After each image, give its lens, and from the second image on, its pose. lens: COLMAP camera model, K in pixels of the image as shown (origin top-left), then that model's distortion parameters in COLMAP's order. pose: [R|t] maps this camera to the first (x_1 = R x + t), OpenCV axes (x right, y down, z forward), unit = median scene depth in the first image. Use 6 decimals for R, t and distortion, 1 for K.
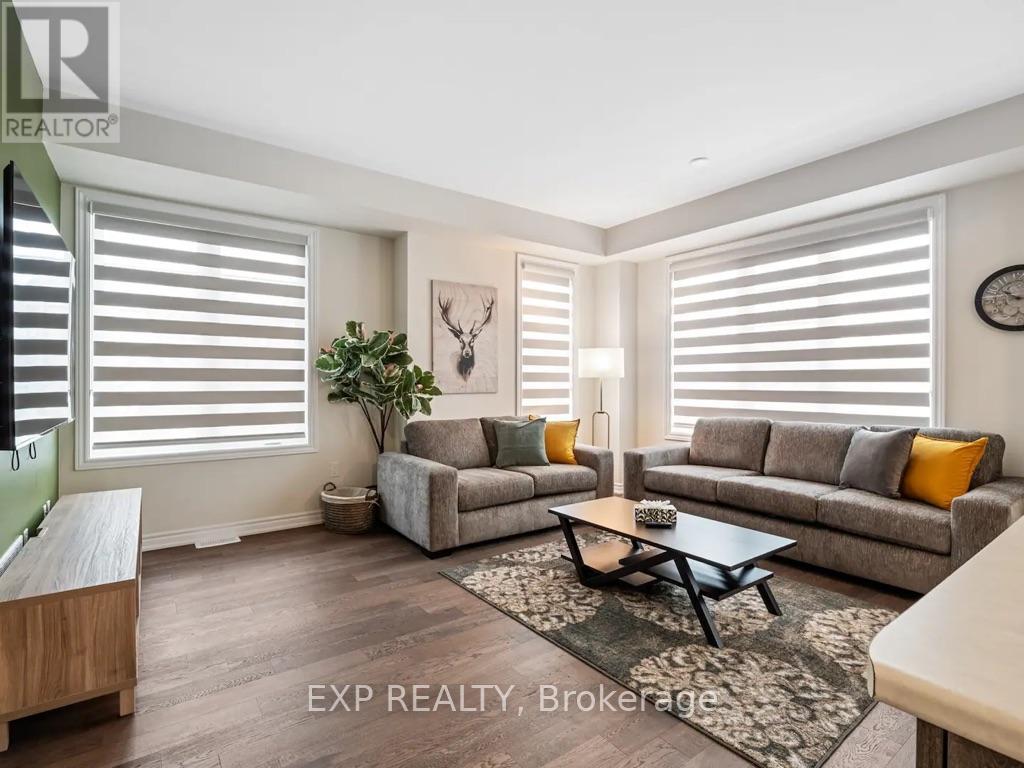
lens RADIAL K [[502.9, 0, 505.3], [0, 502.9, 386.0], [0, 0, 1]] dist [-0.019264, -0.000966]
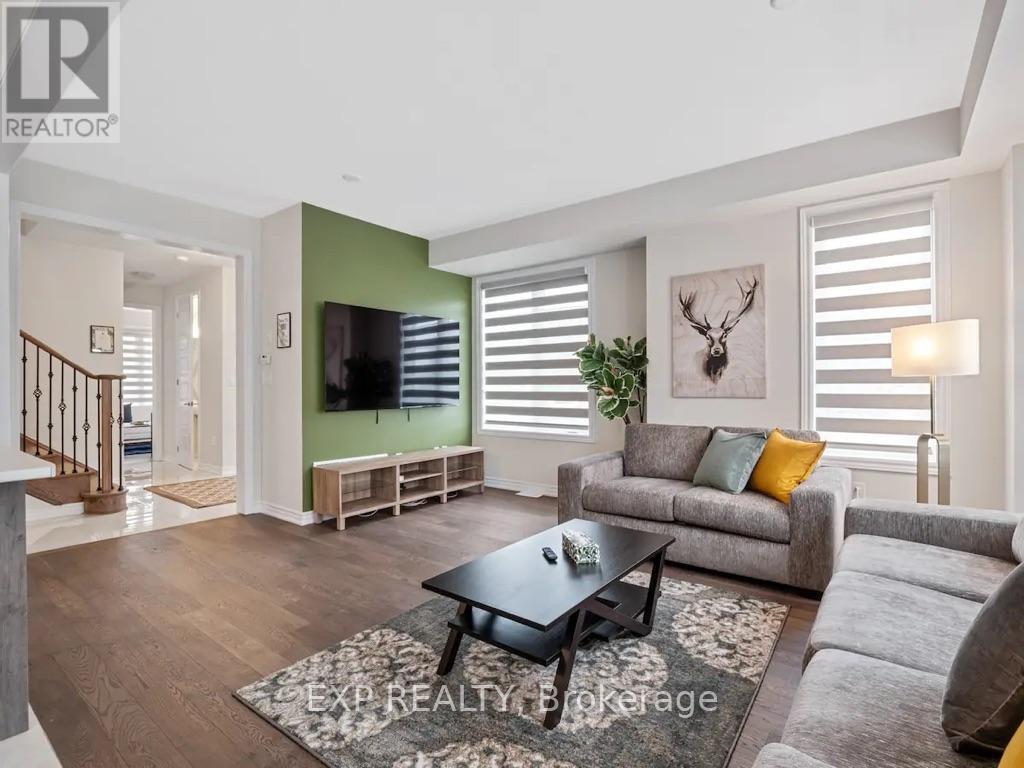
lens RADIAL K [[502.9, 0, 505.3], [0, 502.9, 386.0], [0, 0, 1]] dist [-0.019264, -0.000966]
pose [[0.282382, 0.000996, -0.959301, 0.654046], [0.000956, 0.999999, 0.001320, -0.006482], [0.959301, -0.001290, 0.282381, 0.411937]]
